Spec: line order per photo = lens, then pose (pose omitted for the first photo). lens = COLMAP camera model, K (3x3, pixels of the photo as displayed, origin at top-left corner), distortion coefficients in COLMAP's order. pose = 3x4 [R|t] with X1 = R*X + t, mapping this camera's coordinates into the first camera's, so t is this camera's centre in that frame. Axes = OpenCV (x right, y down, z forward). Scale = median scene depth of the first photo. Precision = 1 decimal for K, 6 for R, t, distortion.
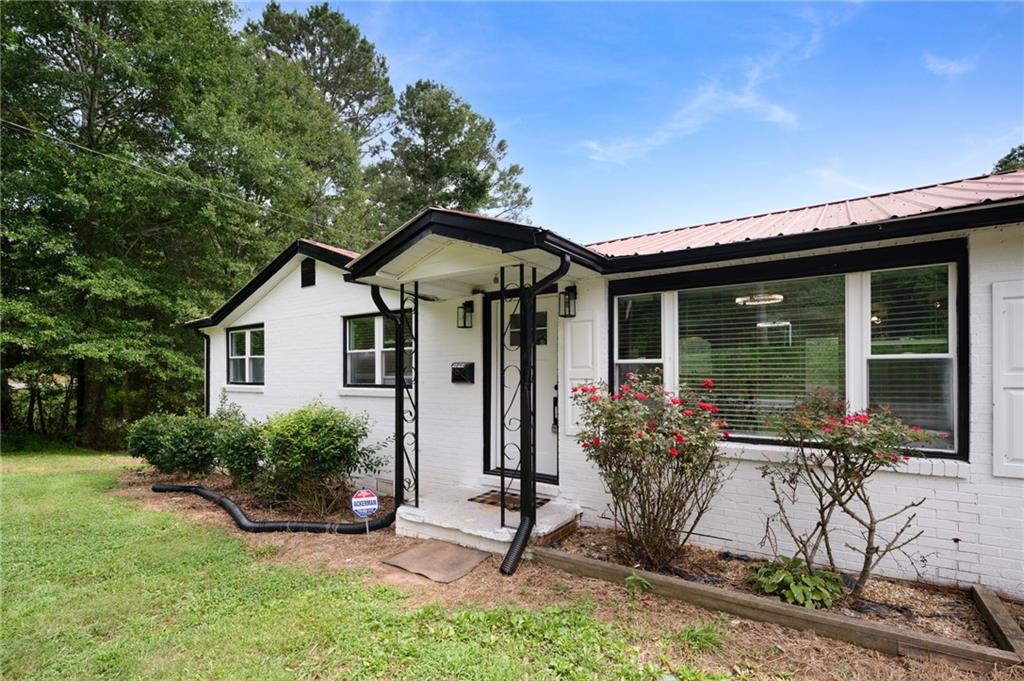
lens RADIAL K [[470.4, 0, 512.8], [0, 470.4, 376.4], [0, 0, 1]] dist [0.000472, -0.000171]
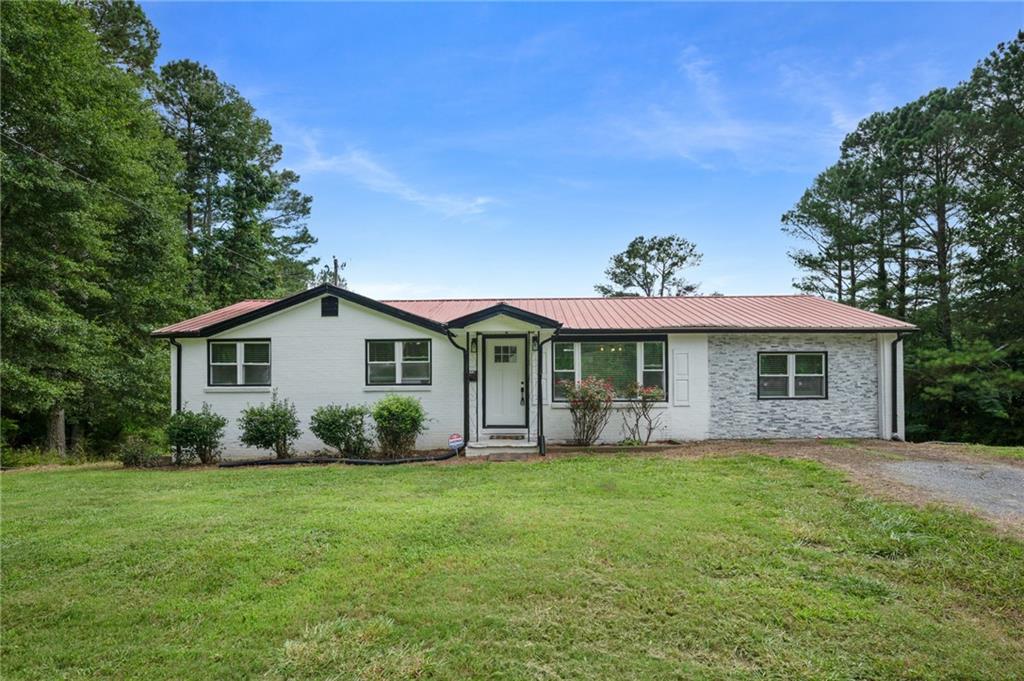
lens RADIAL K [[470.4, 0, 512.8], [0, 470.4, 376.4], [0, 0, 1]] dist [0.000472, -0.000171]
pose [[0.838329, -0.000331, 0.545164, -0.758011], [0.006616, 0.999932, -0.009567, 0.010032], [-0.545124, 0.011627, 0.838275, -0.510711]]
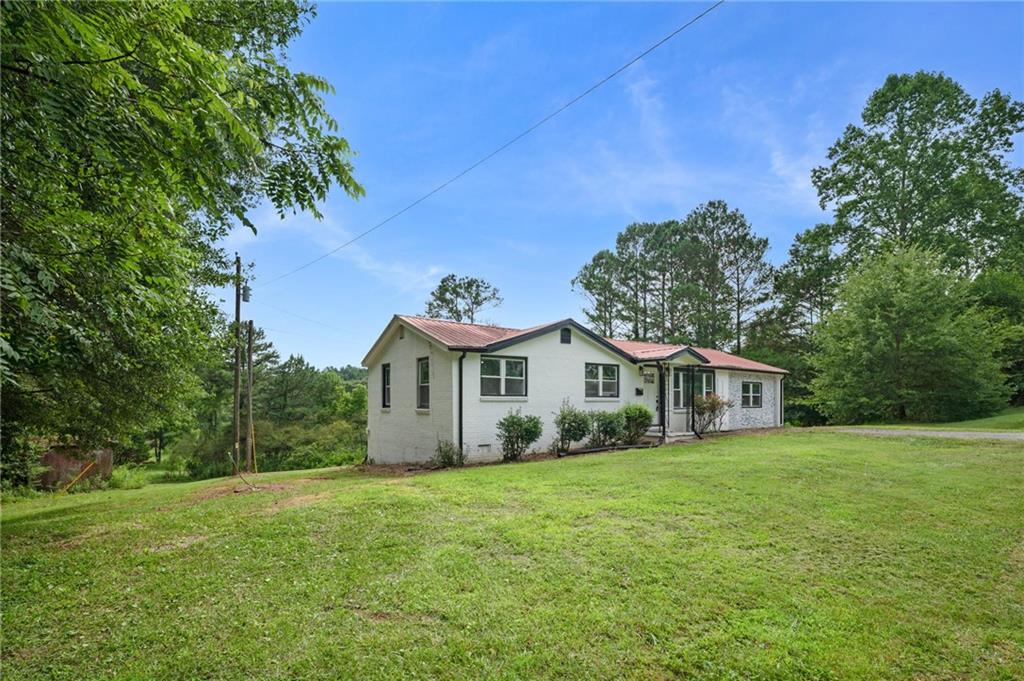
lens RADIAL K [[483.0, 0, 516.3], [0, 483.0, 393.4], [0, 0, 1]] dist [0.003325, 0.000273]
pose [[0.351511, 0.023932, 0.935878, -2.335723], [0.004655, 0.999616, -0.027310, 0.059863], [-0.936172, 0.013956, 0.351265, 0.516369]]
